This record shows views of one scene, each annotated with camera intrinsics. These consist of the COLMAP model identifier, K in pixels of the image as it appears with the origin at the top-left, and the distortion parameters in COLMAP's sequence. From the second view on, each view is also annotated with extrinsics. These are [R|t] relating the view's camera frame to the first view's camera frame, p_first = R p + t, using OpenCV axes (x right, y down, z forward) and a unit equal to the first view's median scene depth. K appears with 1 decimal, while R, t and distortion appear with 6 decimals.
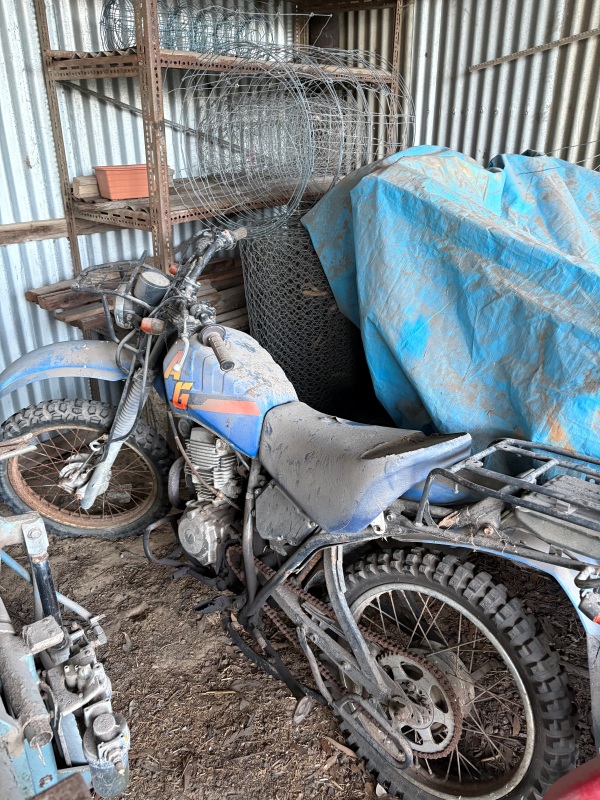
lens RADIAL K [[583.2, 0, 299.8], [0, 583.2, 414.2], [0, 0, 1]] dist [0.004276, -0.026382]
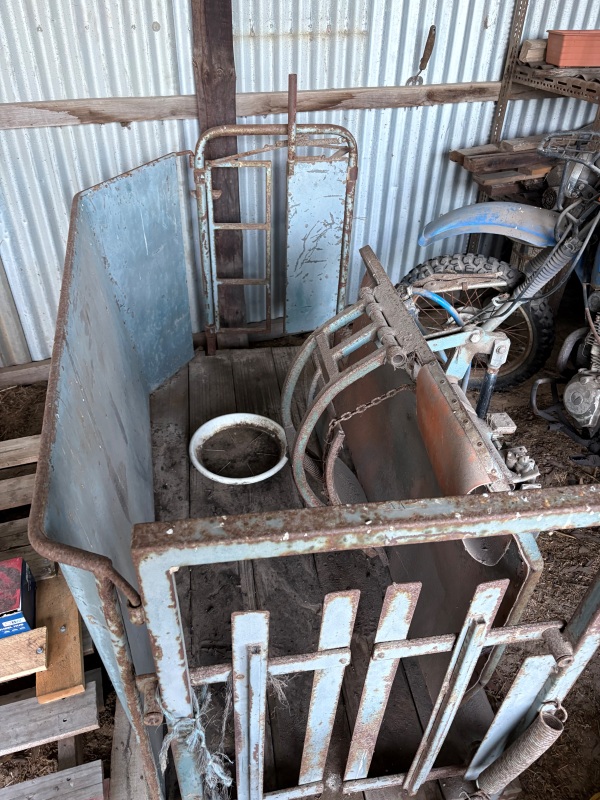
lens RADIAL K [[583.2, 0, 299.8], [0, 583.2, 414.2], [0, 0, 1]] dist [0.004276, -0.026382]
pose [[0.870380, 0.298800, -0.391354, -0.172552], [-0.220007, 0.947069, 0.233791, 0.079658], [0.440496, -0.117386, 0.890047, -0.193900]]
